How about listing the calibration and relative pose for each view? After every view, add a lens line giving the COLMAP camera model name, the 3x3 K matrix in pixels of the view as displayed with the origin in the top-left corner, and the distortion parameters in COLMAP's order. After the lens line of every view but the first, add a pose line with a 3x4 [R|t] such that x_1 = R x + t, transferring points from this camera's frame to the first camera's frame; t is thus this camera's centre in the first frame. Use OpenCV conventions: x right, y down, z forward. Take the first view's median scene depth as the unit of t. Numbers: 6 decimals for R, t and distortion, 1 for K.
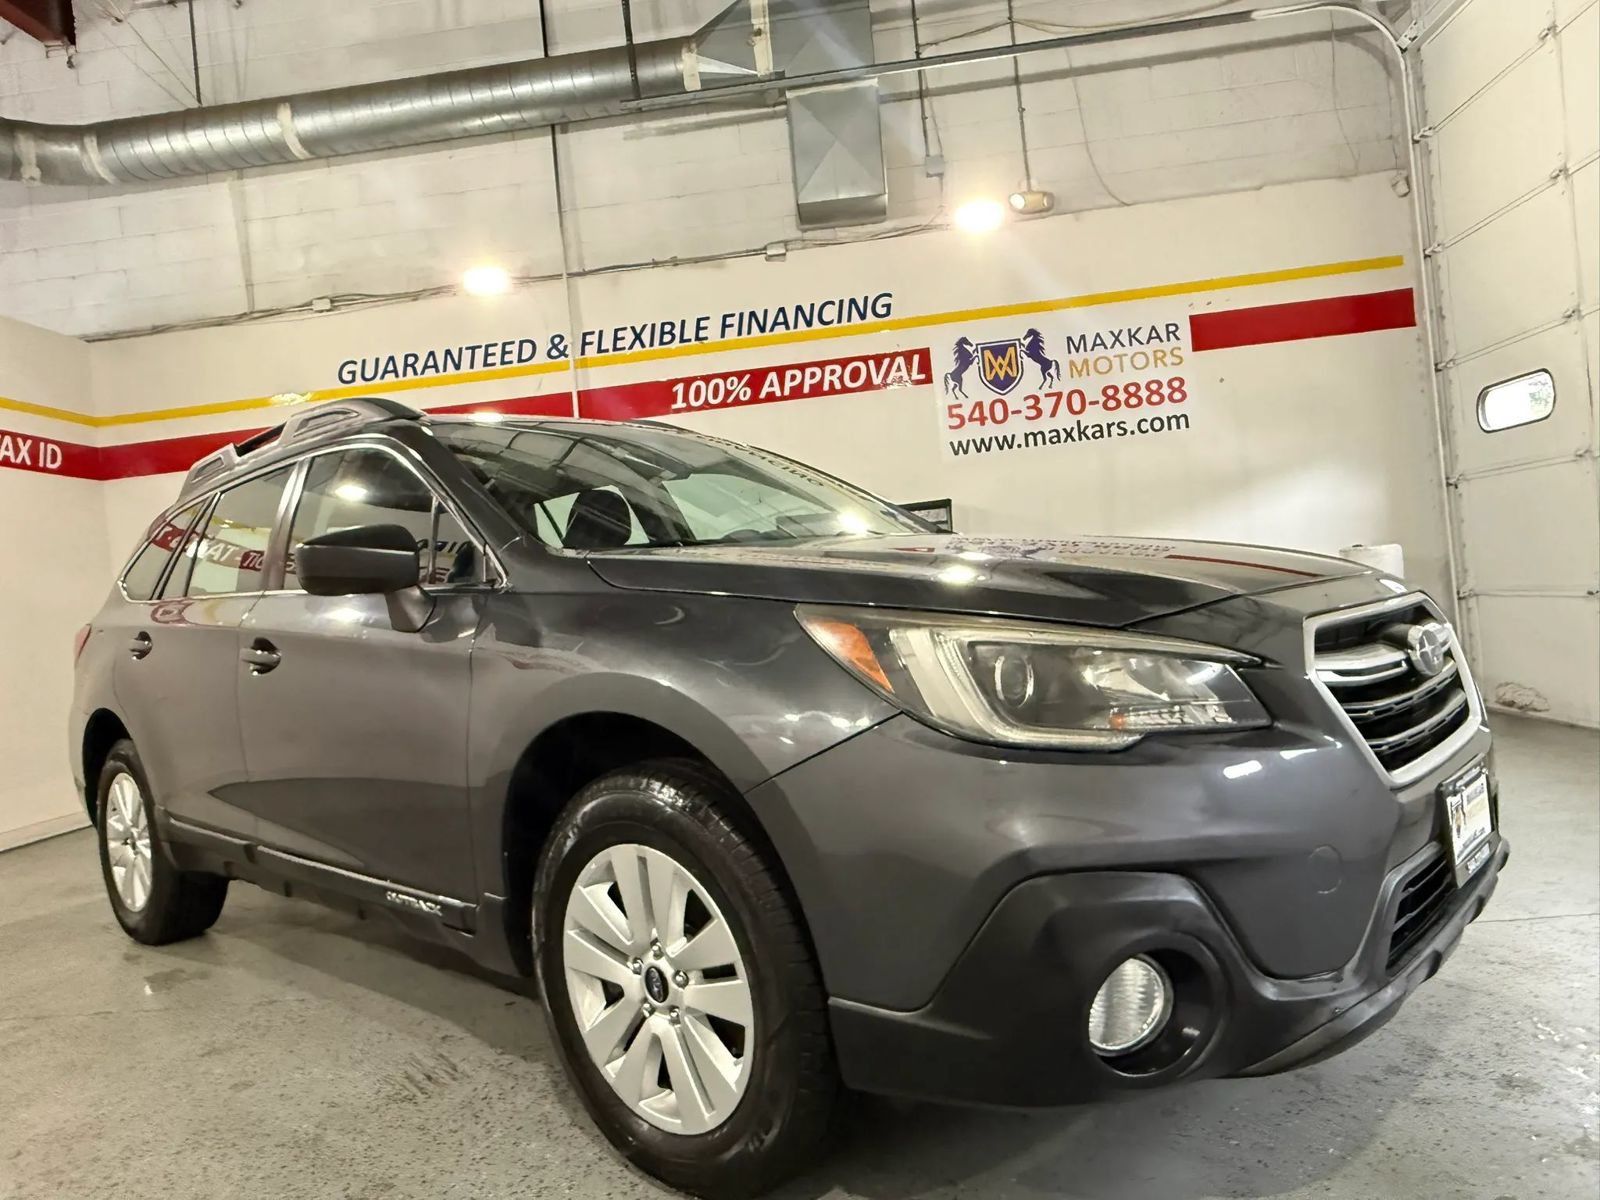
lens RADIAL K [[1033.3, 0, 766.9], [0, 1033.3, 597.3], [0, 0, 1]] dist [-0.002926, -0.000376]
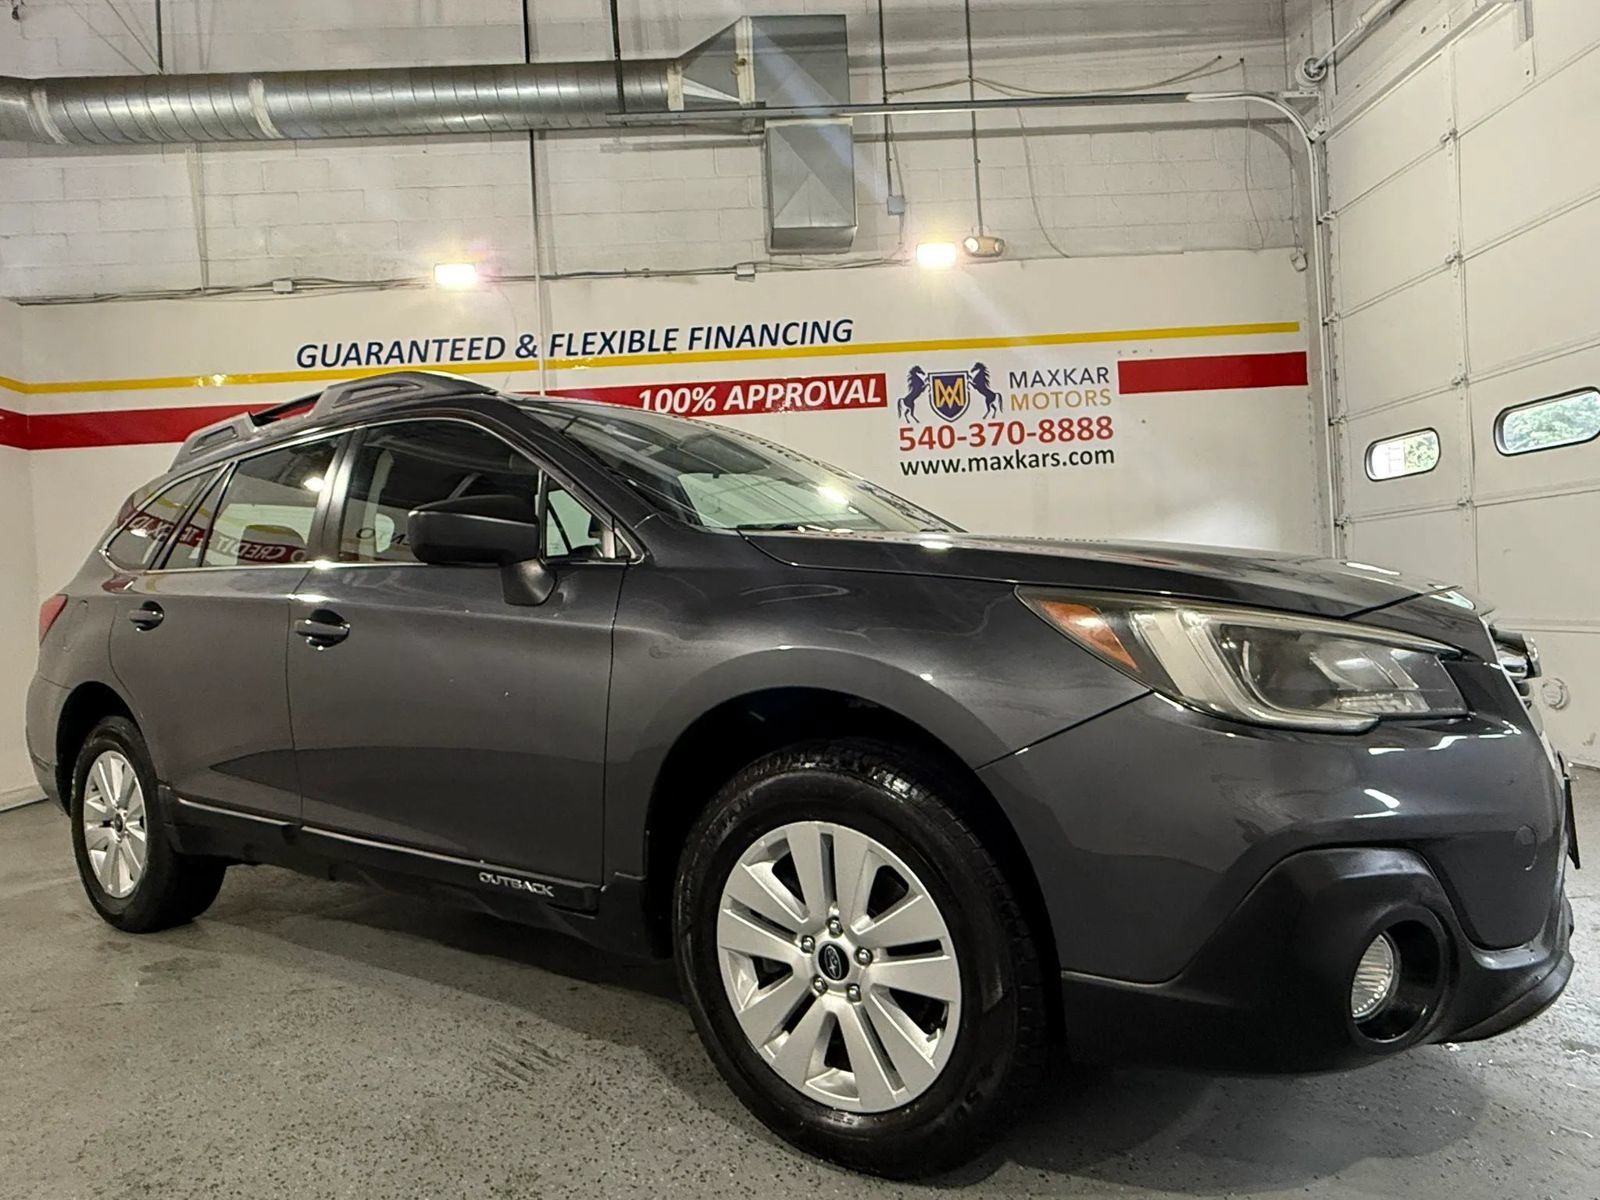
lens RADIAL K [[973.6, 0, 778.5], [0, 973.6, 597.5], [0, 0, 1]] dist [-0.003501, -0.000238]
pose [[0.990406, 0.042138, 0.131605, -0.075321], [-0.040517, 0.999067, -0.014970, 0.009780], [-0.132113, 0.009495, 0.991189, 0.018051]]
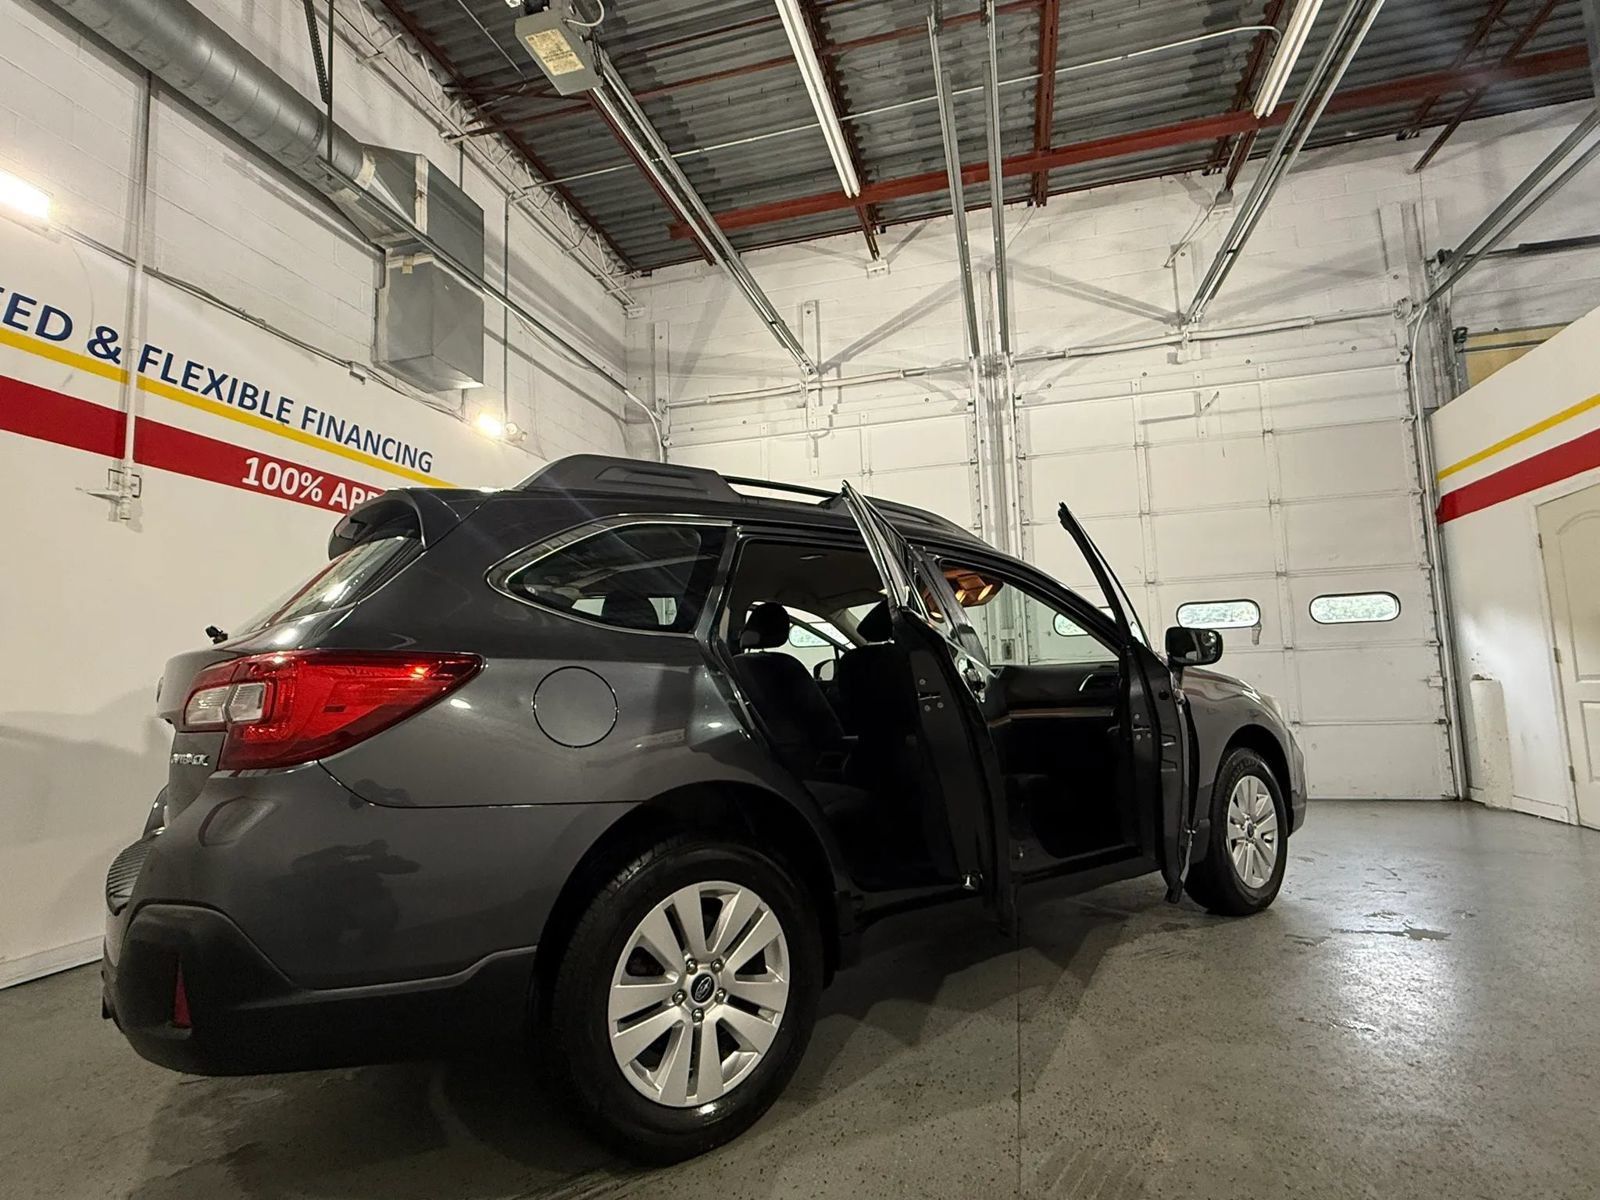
lens RADIAL K [[809.0, 0, 797.0], [0, 809.0, 605.5], [0, 0, 1]] dist [-0.000997, -0.000196]
pose [[0.166666, 0.193878, 0.966765, -0.654461], [0.021641, 0.979523, -0.200168, 0.060087], [-0.985776, 0.054283, 0.159058, 0.466794]]
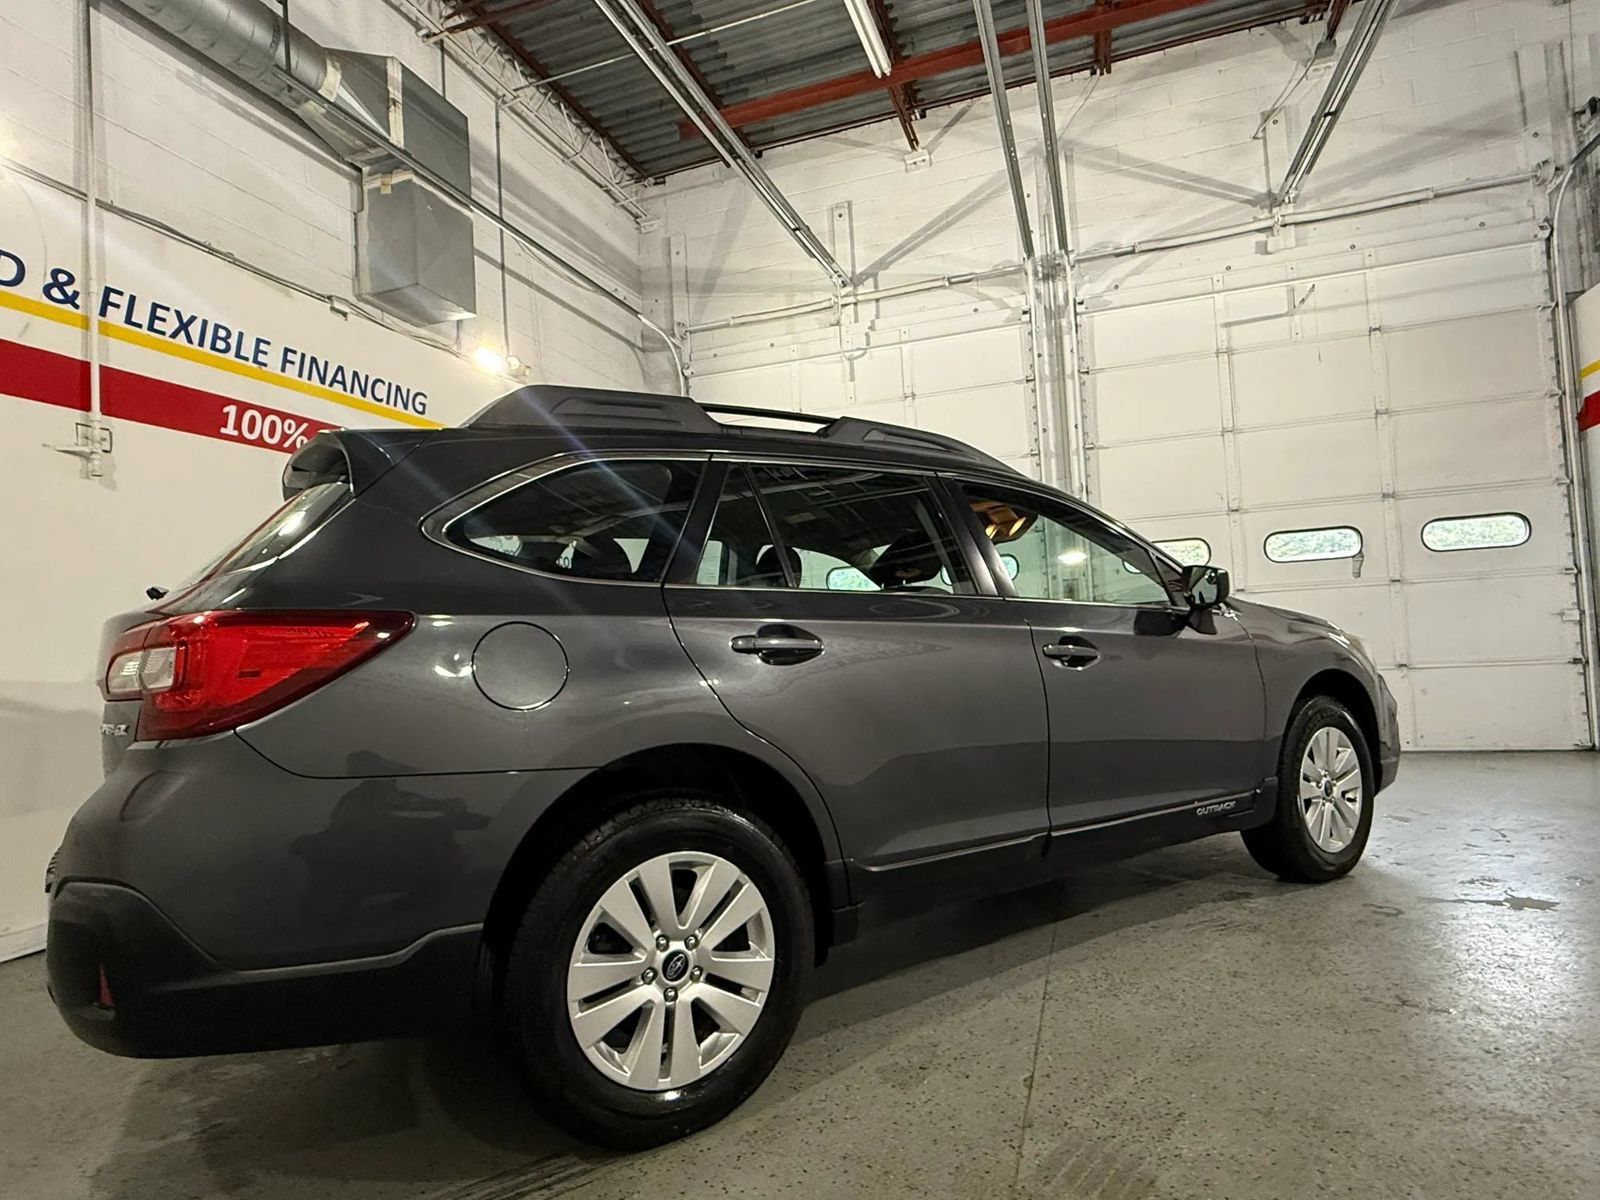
lens RADIAL K [[881.4, 0, 799.4], [0, 881.4, 606.9], [0, 0, 1]] dist [-0.000670, -0.000156]
pose [[0.233492, 0.124843, 0.964311, -0.639143], [0.036520, 0.989898, -0.136998, 0.059576], [-0.971673, 0.067205, 0.226574, 0.439445]]
